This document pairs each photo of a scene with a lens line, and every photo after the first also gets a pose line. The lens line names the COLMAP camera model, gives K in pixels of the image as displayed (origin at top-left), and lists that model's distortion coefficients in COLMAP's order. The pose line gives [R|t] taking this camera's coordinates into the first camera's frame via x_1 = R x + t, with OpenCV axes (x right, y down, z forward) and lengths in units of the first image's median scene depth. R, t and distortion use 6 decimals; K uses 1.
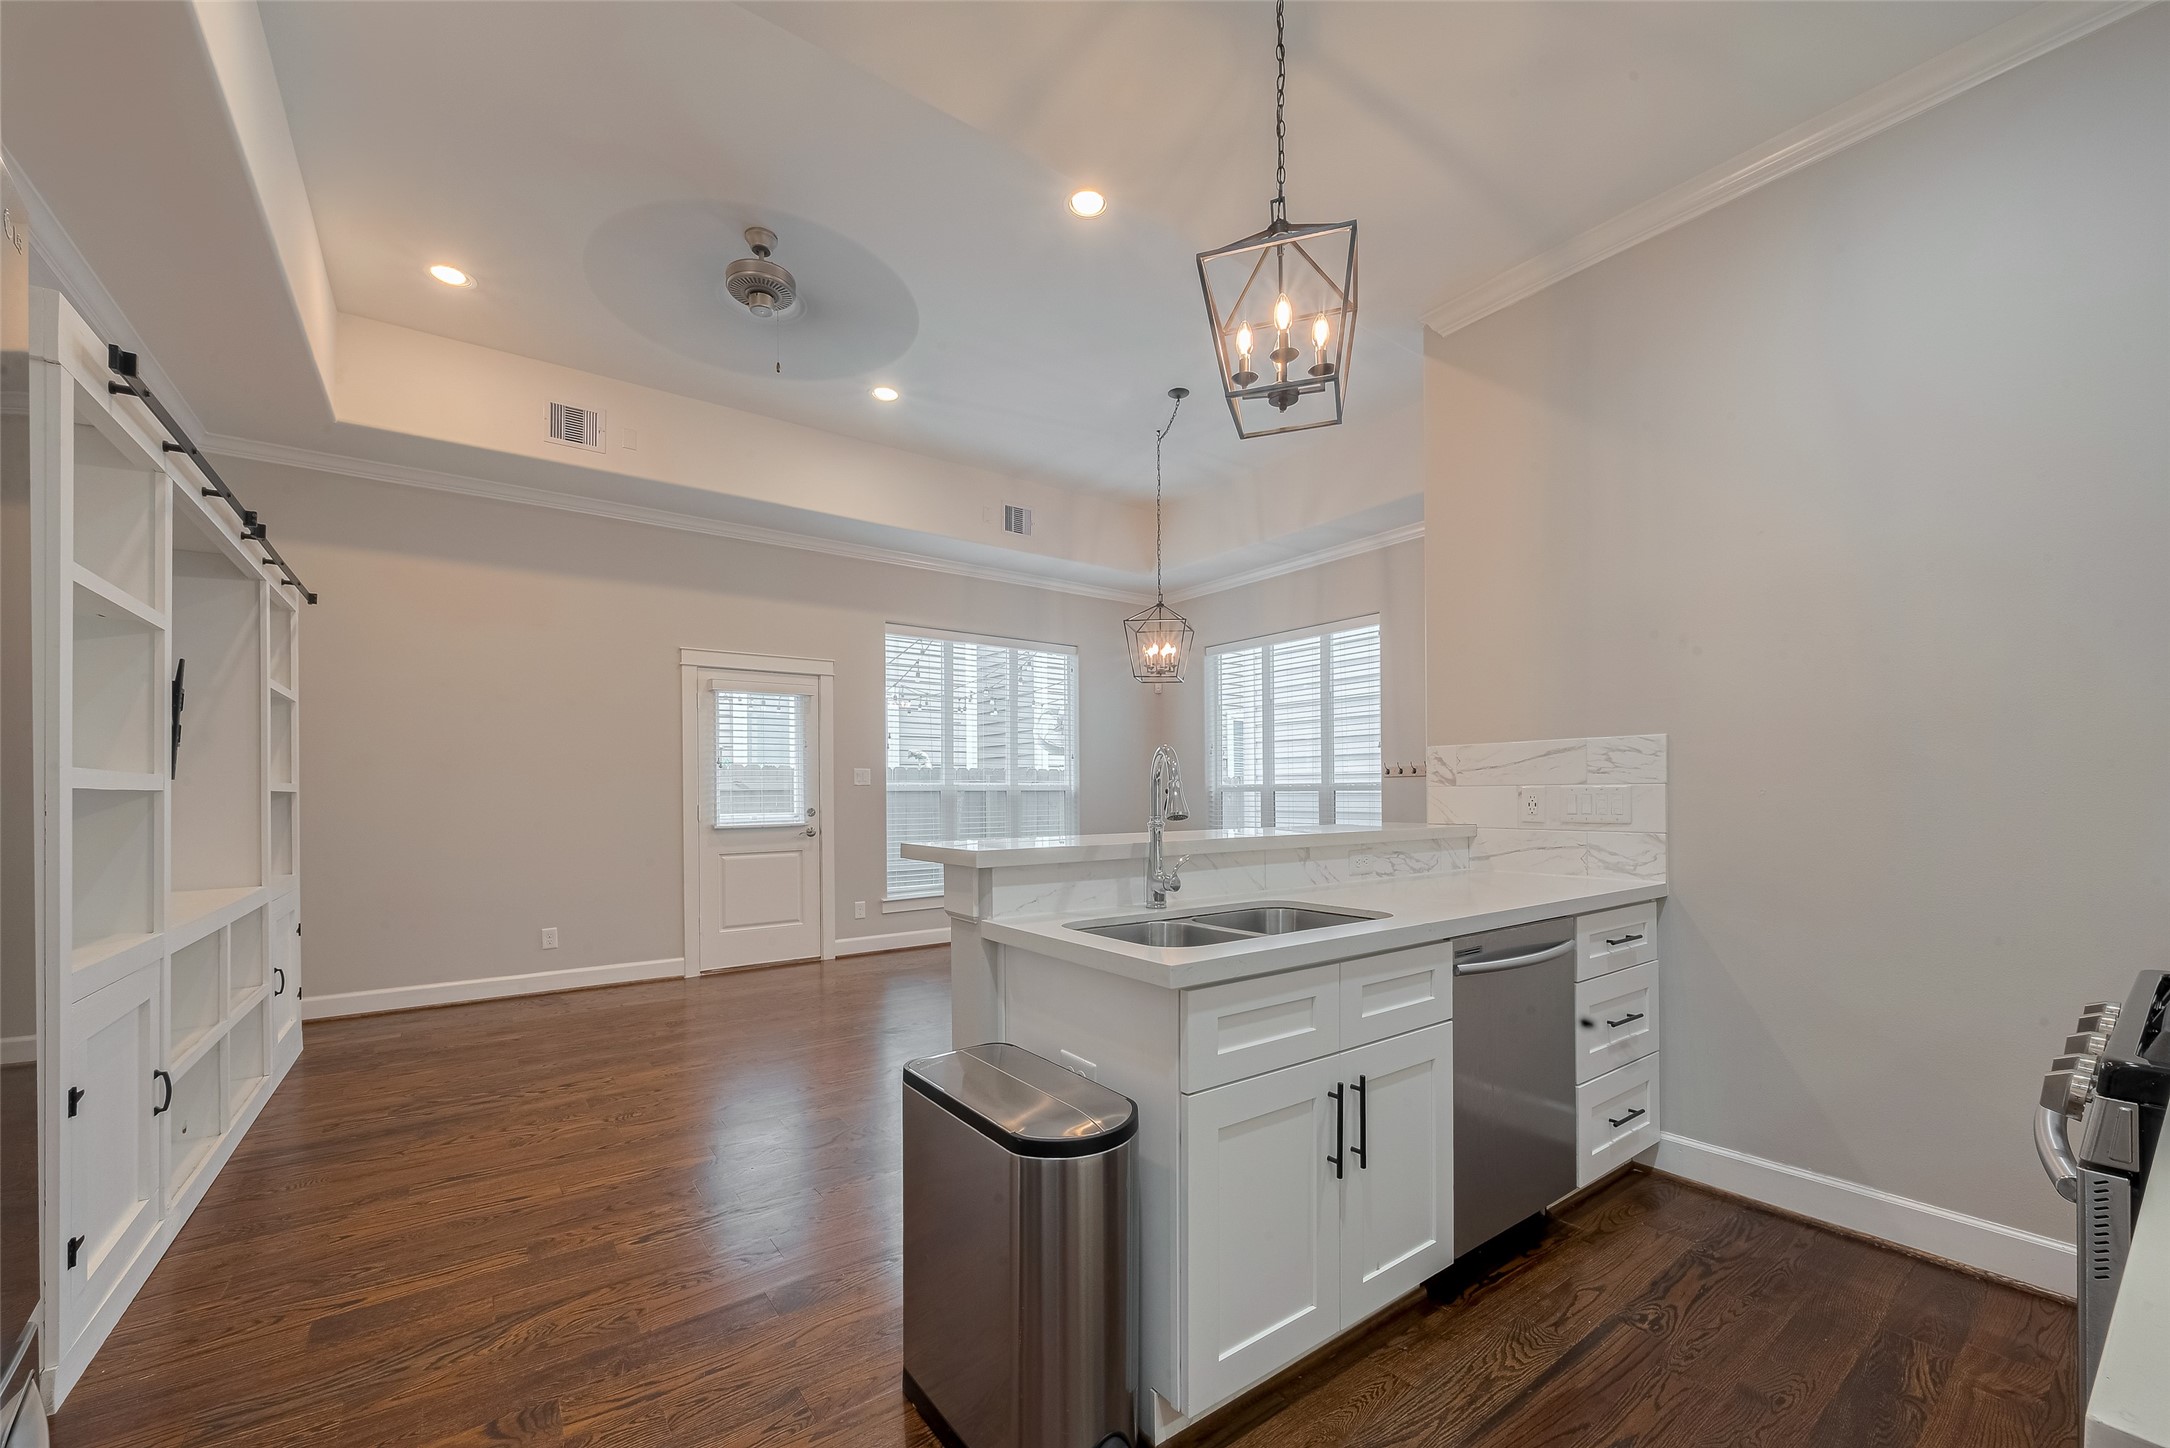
lens RADIAL K [[852.3, 0, 1091.4], [0, 852.3, 790.7], [0, 0, 1]] dist [-0.001024, -0.000414]
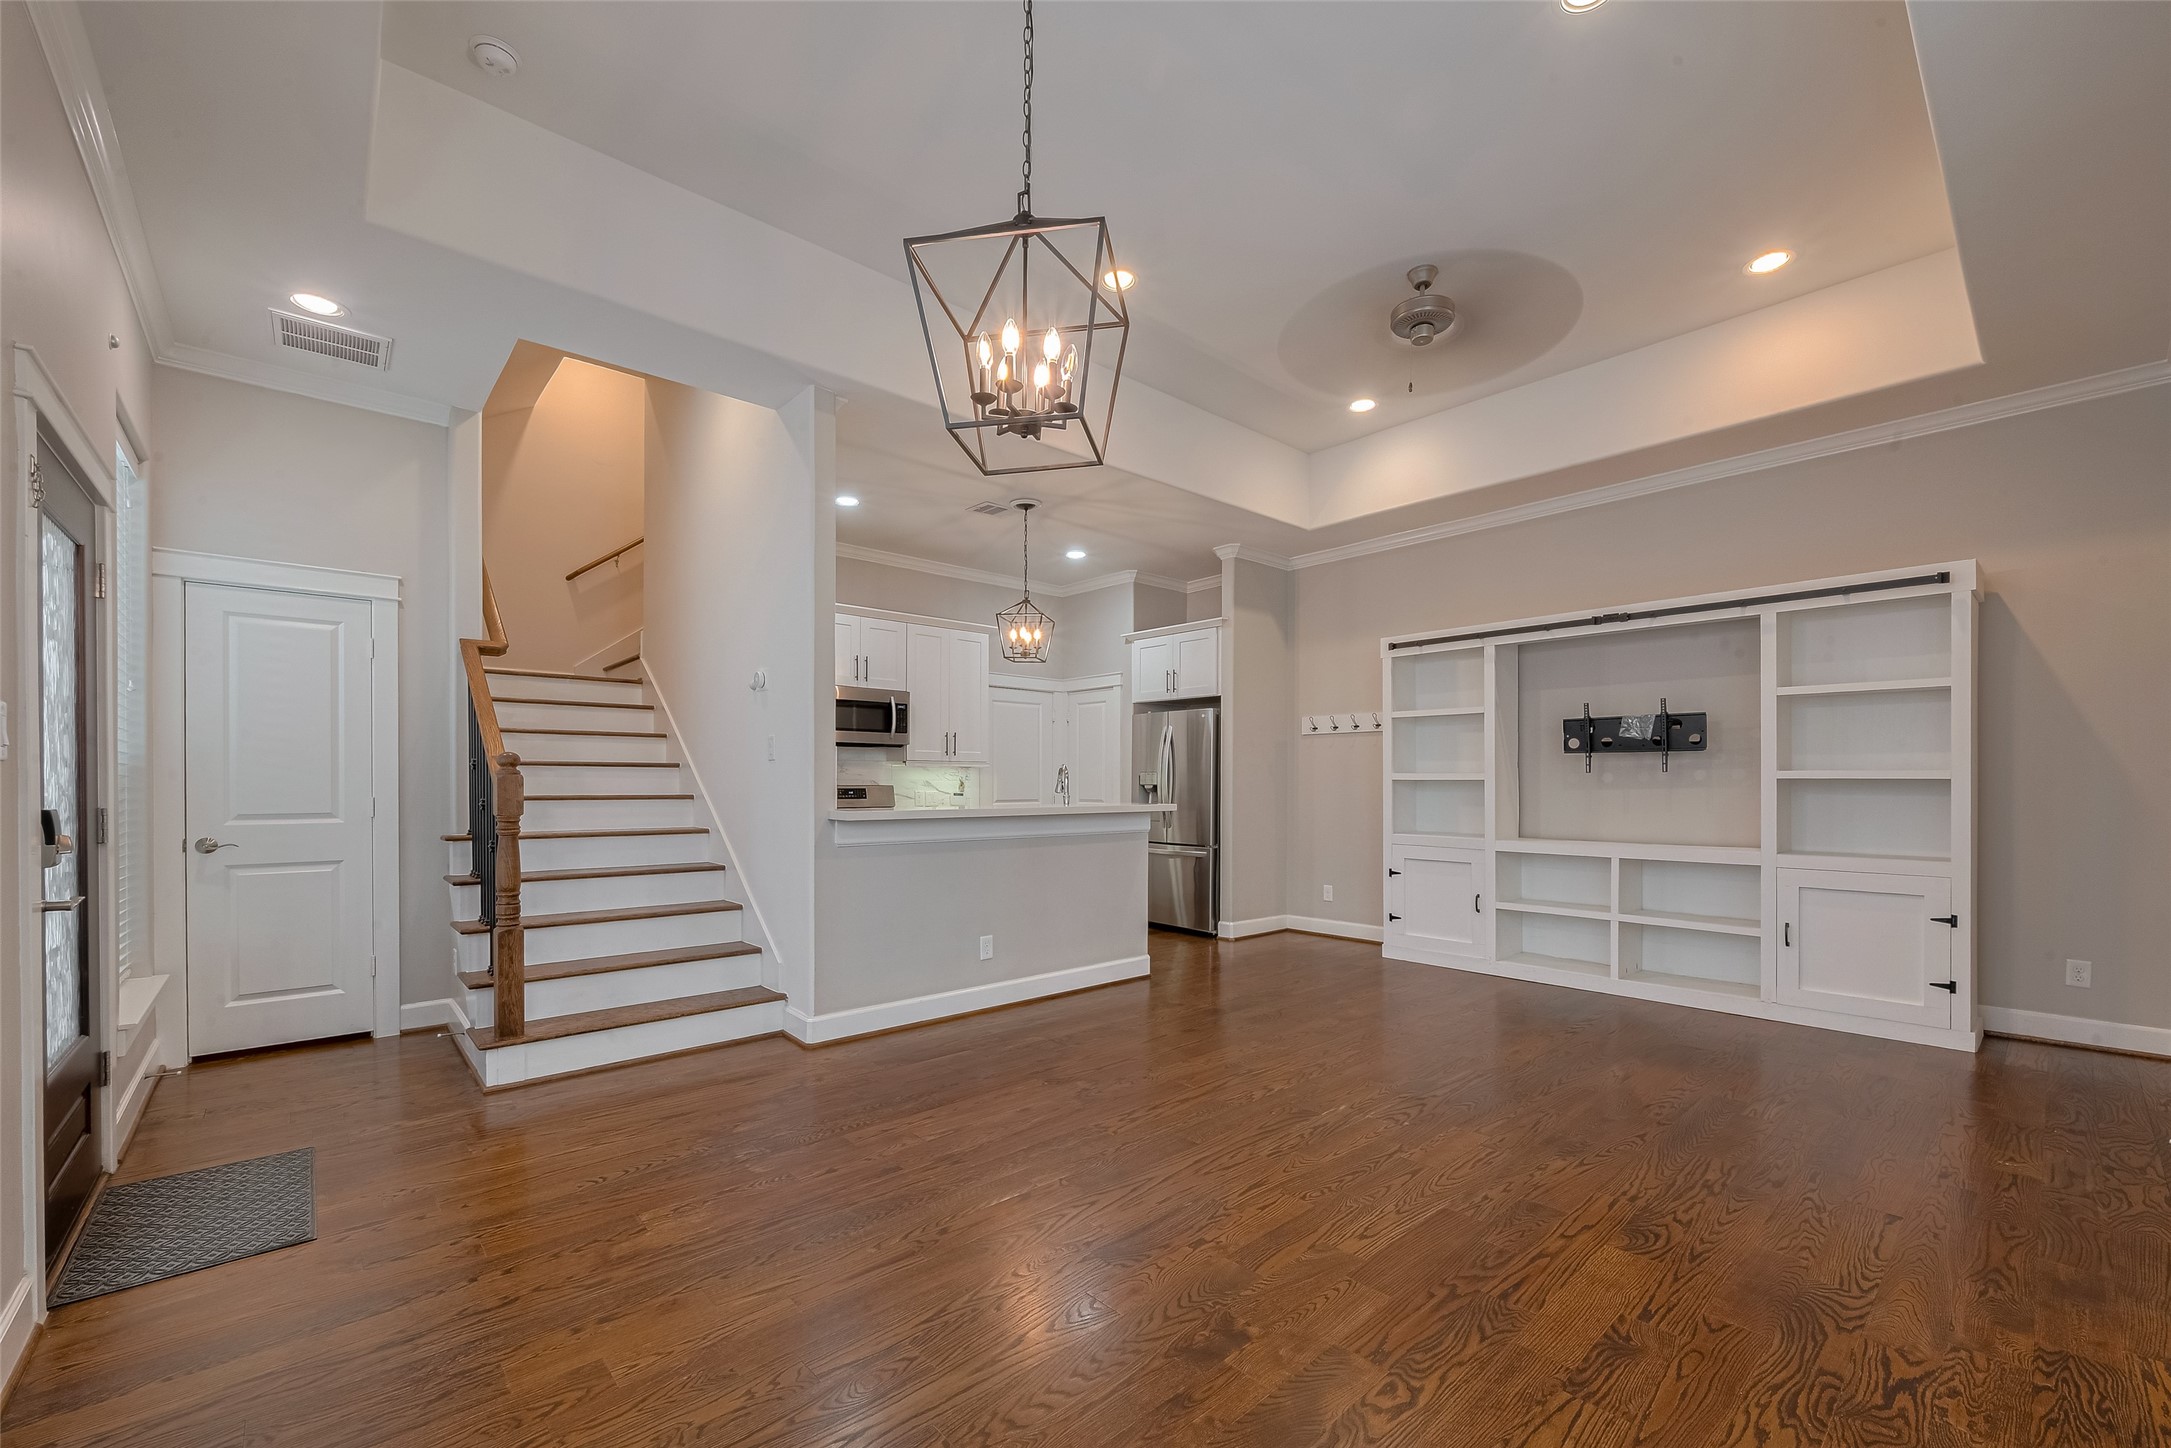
lens RADIAL K [[897.5, 0, 1127.3], [0, 897.5, 790.7], [0, 0, 1]] dist [0.000148, -0.000162]
pose [[-0.992301, 0.005500, -0.123730, 0.074746], [0.004223, 0.999935, 0.010587, -0.000461], [0.123781, 0.009983, -0.992259, 1.240181]]
